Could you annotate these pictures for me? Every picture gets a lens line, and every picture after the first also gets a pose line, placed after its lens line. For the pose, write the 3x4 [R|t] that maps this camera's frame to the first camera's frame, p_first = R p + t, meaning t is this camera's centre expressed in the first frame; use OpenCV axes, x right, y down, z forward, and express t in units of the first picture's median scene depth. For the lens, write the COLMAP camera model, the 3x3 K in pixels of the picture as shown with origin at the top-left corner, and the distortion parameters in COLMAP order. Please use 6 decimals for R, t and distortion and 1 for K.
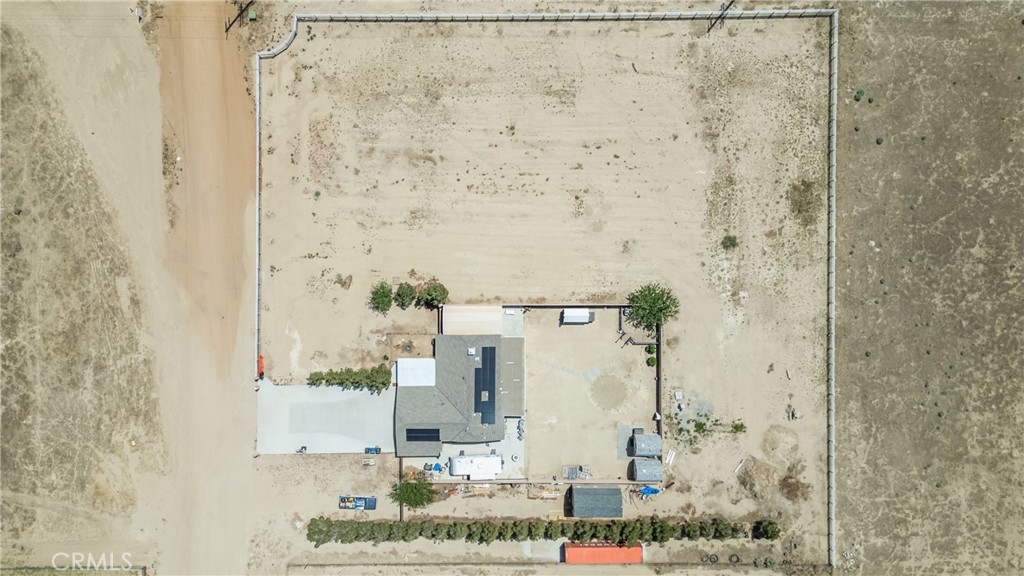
lens RADIAL K [[714.3, 0, 509.4], [0, 714.3, 288.4], [0, 0, 1]] dist [0.092620, -0.103143]
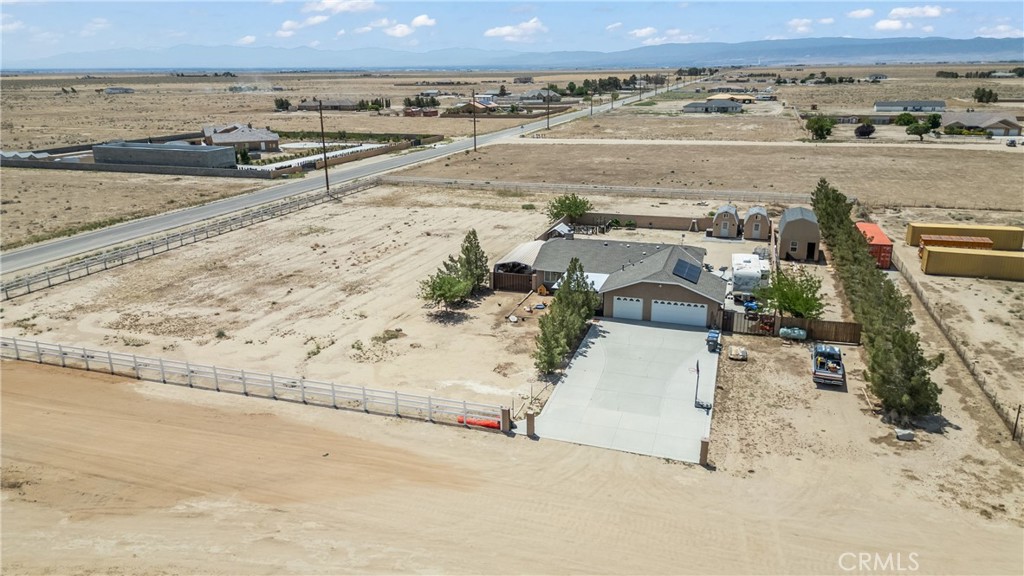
lens RADIAL K [[714.3, 0, 509.4], [0, 714.3, 288.4], [0, 0, 1]] dist [0.092620, -0.103143]
pose [[0.316494, -0.276656, 0.907355, -0.686436], [0.948590, 0.089374, -0.303627, 0.238529], [0.002906, 0.956804, 0.290719, 0.811661]]
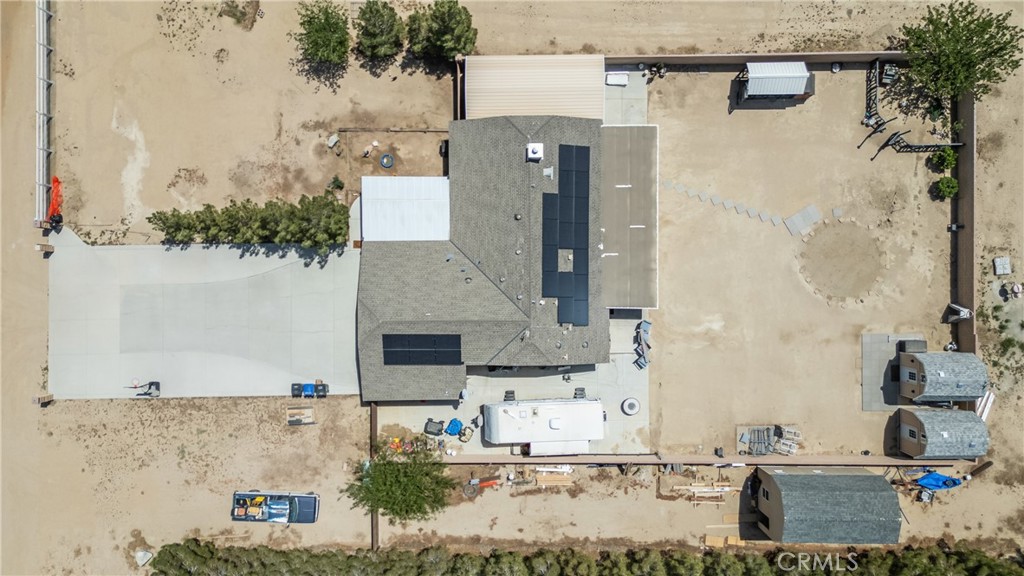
lens RADIAL K [[714.3, 0, 509.4], [0, 714.3, 288.4], [0, 0, 1]] dist [0.092620, -0.103143]
pose [[0.999995, -0.001906, -0.002480, -0.064864], [0.001923, 0.999974, 0.006903, 0.159030], [0.002467, -0.006907, 0.999973, 0.554198]]
